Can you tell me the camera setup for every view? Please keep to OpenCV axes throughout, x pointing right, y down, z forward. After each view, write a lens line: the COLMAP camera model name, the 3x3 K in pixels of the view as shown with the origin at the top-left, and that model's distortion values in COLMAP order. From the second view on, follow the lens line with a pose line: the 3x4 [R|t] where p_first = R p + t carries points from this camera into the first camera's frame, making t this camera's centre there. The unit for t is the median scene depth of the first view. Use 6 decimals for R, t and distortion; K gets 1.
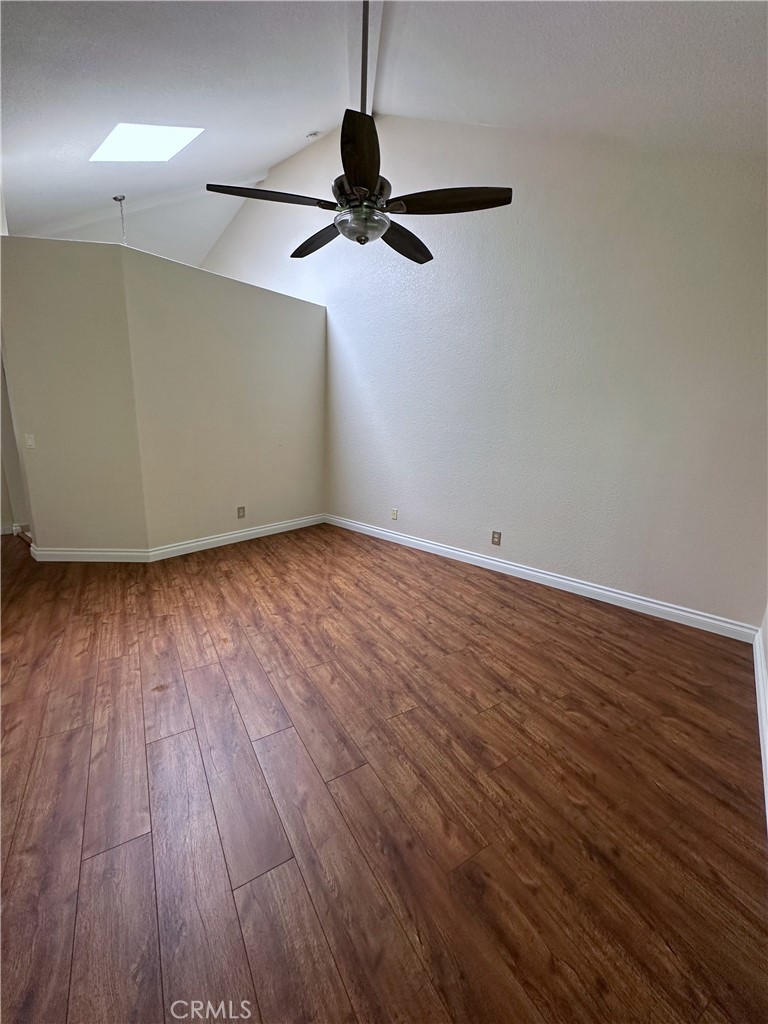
lens RADIAL K [[414.1, 0, 381.7], [0, 414.1, 511.8], [0, 0, 1]] dist [-0.000262, -0.000171]
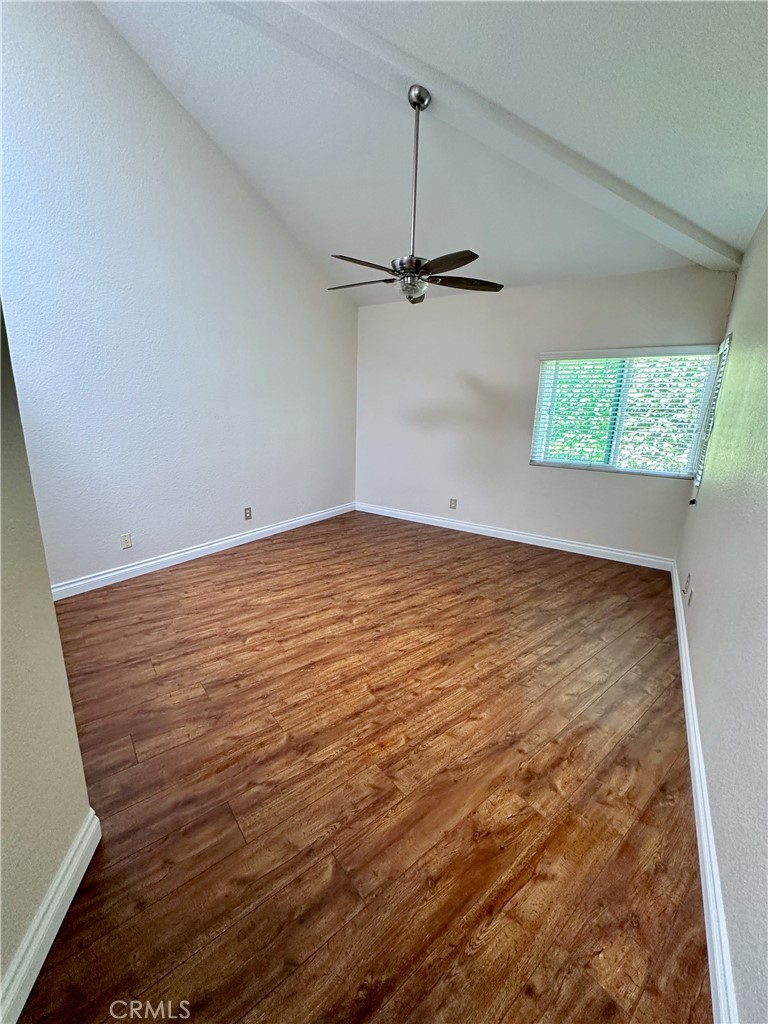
lens RADIAL K [[414.1, 0, 384.5], [0, 414.1, 514.1], [0, 0, 1]] dist [-0.000262, -0.000171]
pose [[-0.138428, -0.278840, 0.950308, -1.069257], [0.192975, 0.933560, 0.302036, -0.257296], [-0.971390, 0.225196, -0.075422, 0.888642]]
